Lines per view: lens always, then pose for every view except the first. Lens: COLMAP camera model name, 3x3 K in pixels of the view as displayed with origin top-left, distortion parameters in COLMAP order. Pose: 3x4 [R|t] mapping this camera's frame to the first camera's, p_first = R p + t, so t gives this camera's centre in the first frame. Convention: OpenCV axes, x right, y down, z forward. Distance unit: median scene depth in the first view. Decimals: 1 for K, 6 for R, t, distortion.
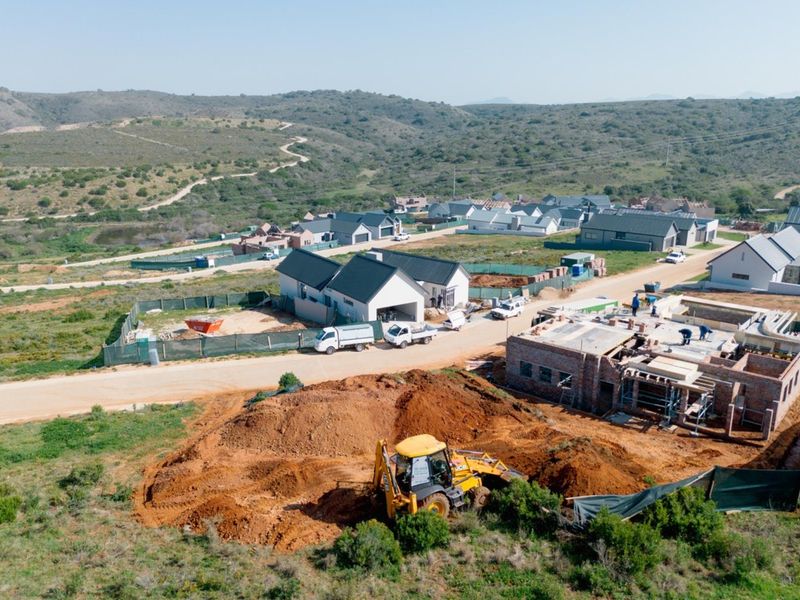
lens RADIAL K [[634.3, 0, 401.1], [0, 634.3, 300.0], [0, 0, 1]] dist [0.076700, -0.084599]
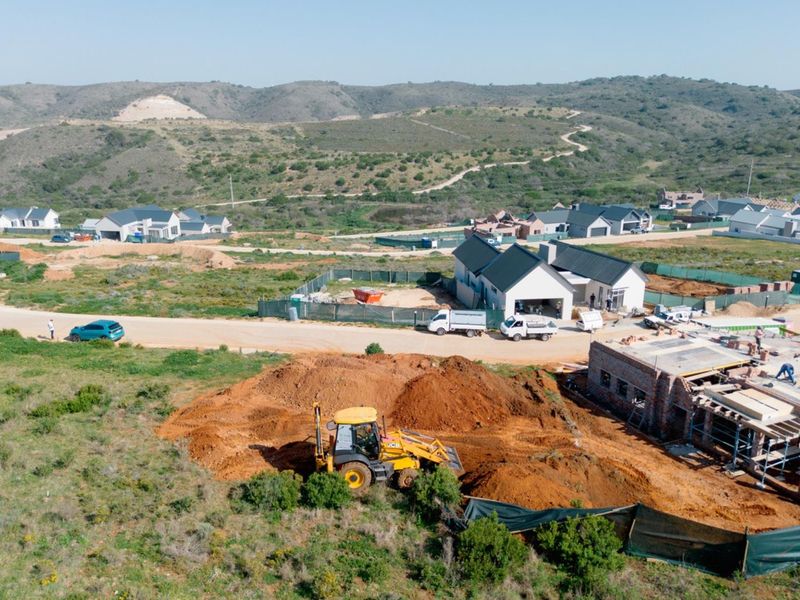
lens RADIAL K [[634.3, 0, 400.3], [0, 634.3, 300.1], [0, 0, 1]] dist [0.076700, -0.084599]
pose [[0.903150, 0.123582, -0.411153, 0.160008], [-0.116792, 0.992280, 0.041705, -0.004348], [0.413133, 0.010354, 0.910612, 0.021871]]
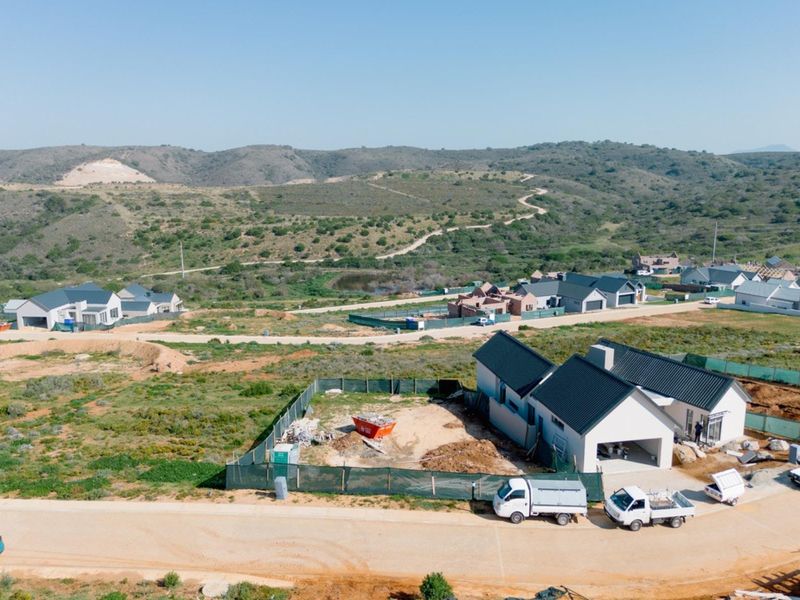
lens RADIAL K [[634.3, 0, 400.7], [0, 634.3, 301.6], [0, 0, 1]] dist [0.076700, -0.084599]
pose [[0.932985, 0.070512, -0.352941, -0.002990], [-0.096166, 0.993808, -0.055662, -0.062342], [0.346831, 0.085872, 0.933988, 0.203849]]
